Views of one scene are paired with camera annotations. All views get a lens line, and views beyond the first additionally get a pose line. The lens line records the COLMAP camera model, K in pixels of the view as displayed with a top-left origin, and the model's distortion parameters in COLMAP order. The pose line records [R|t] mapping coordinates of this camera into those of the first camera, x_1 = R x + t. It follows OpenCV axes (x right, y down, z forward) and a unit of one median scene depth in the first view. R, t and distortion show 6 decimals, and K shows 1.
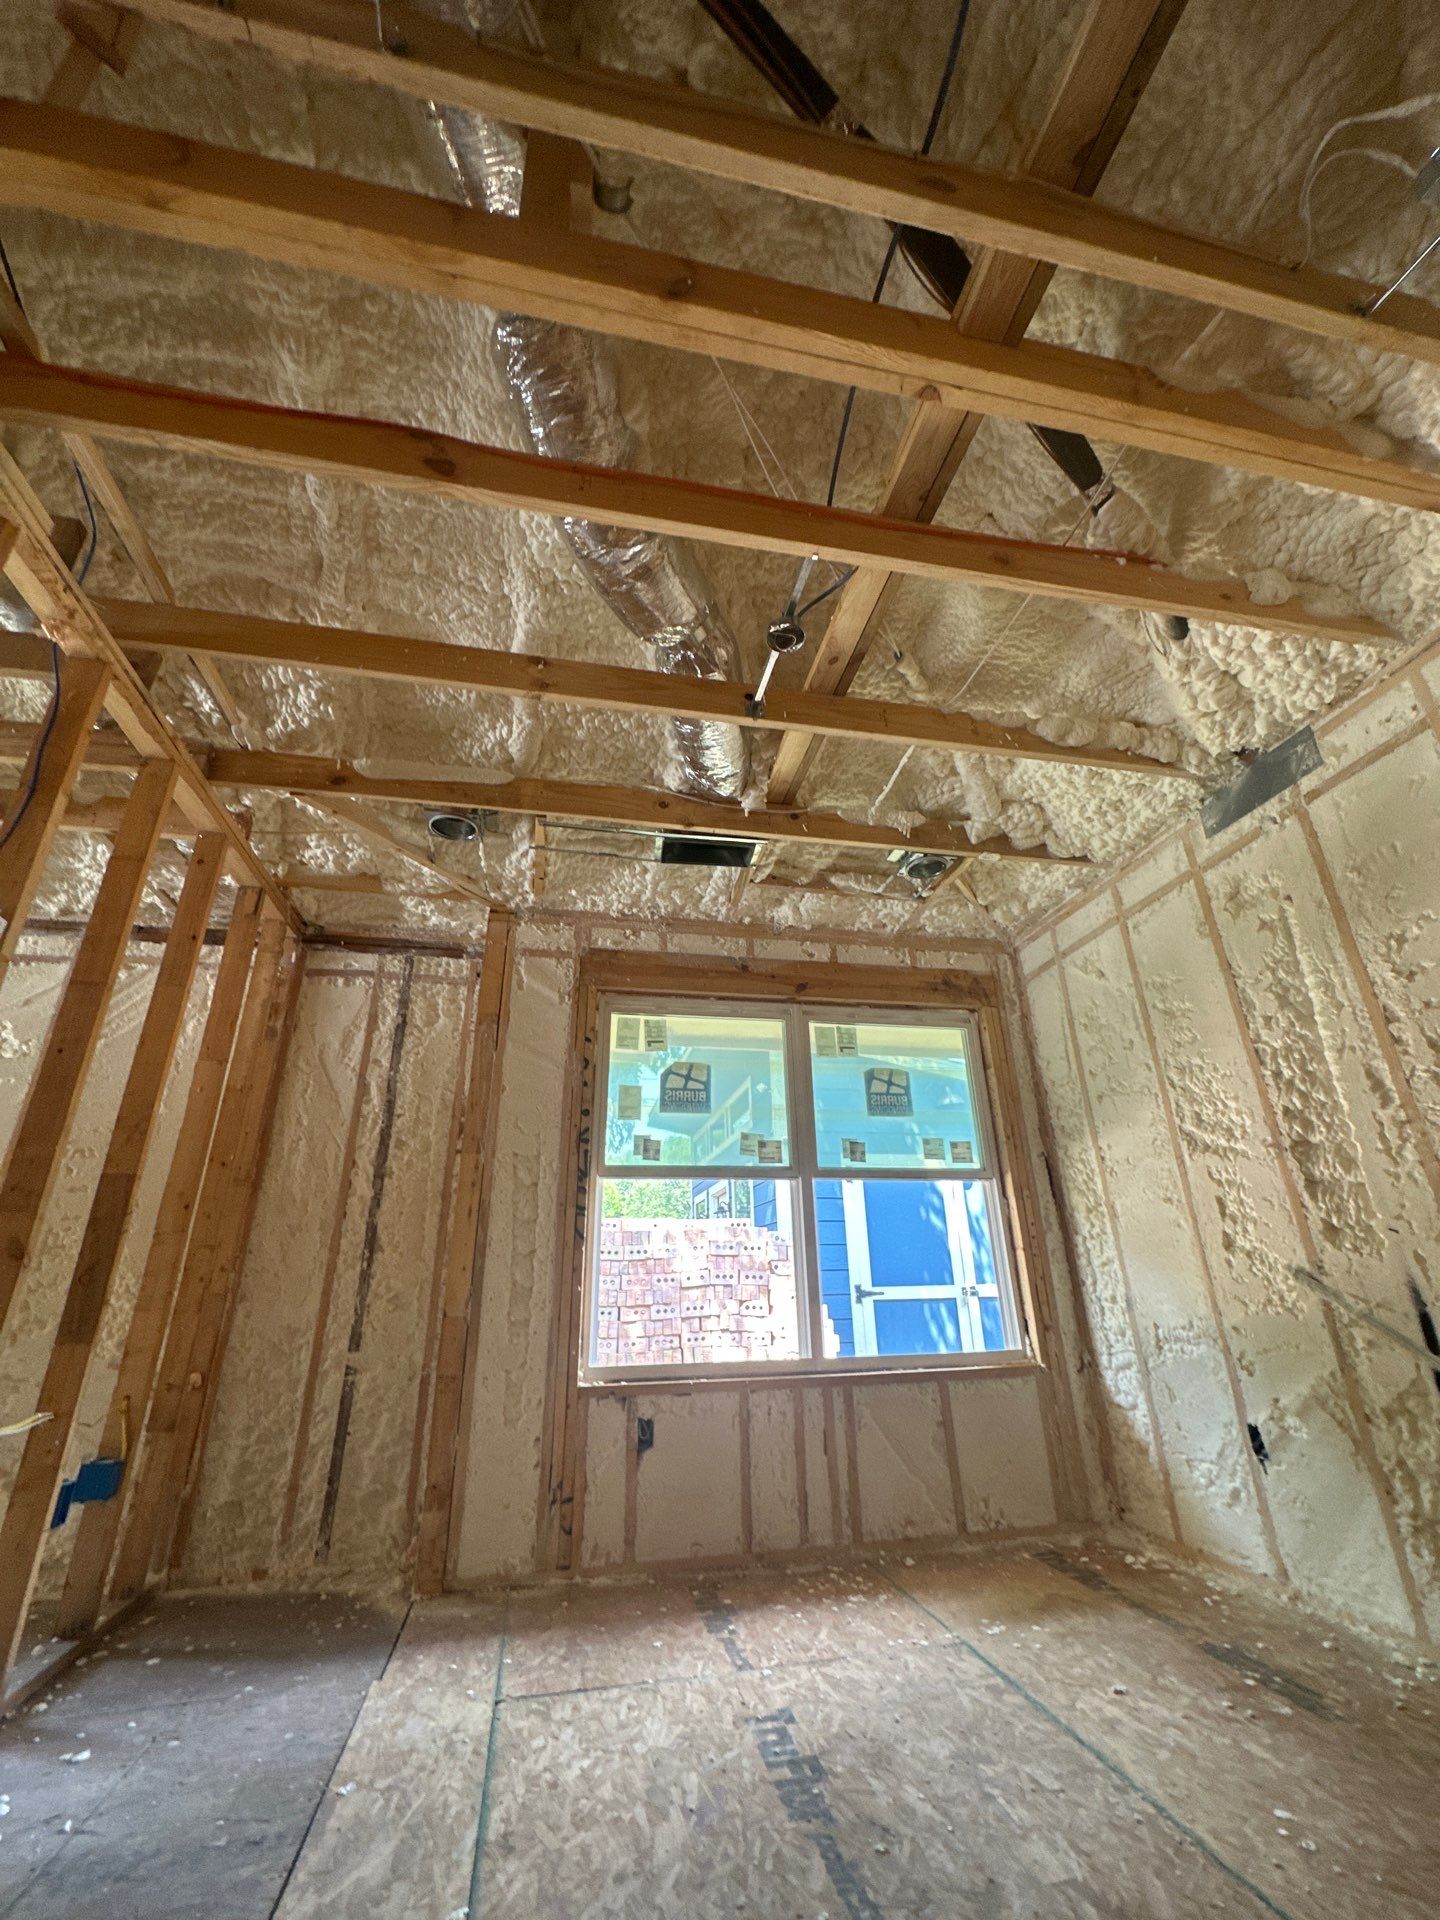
lens RADIAL K [[769.6, 0, 720.4], [0, 769.6, 958.9], [0, 0, 1]] dist [-0.003584, 0.000354]
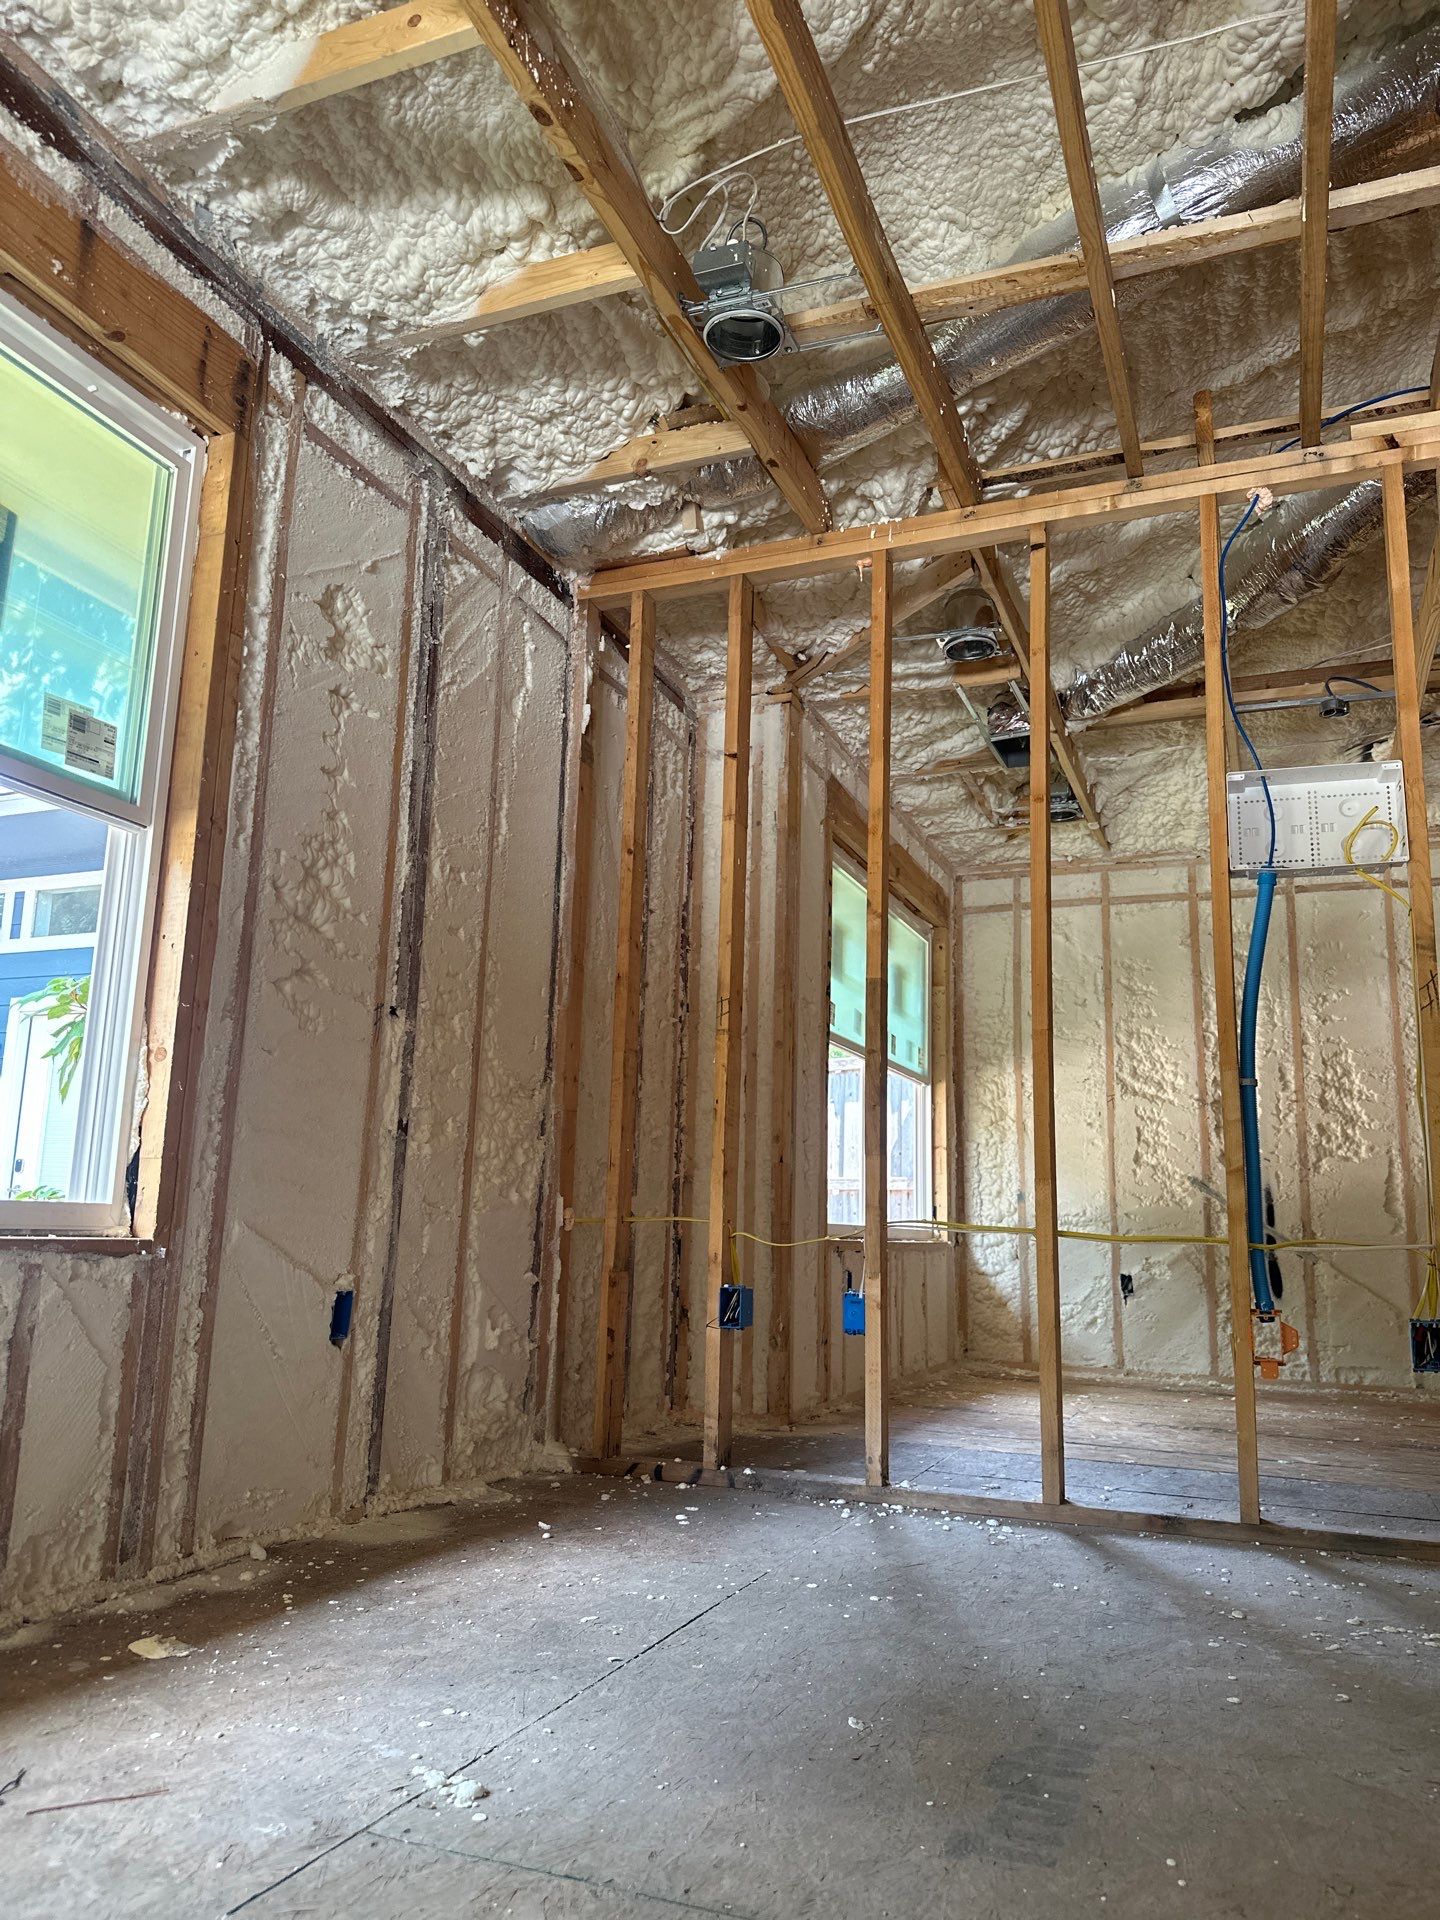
lens RADIAL K [[1382.2, 0, 710.3], [0, 1382.2, 957.7], [0, 0, 1]] dist [0.091843, -0.048450]
pose [[0.558618, 0.200104, 0.804925, -1.956931], [-0.361760, 0.932070, 0.019349, 0.264395], [-0.746375, -0.301999, 0.593061, 0.177486]]
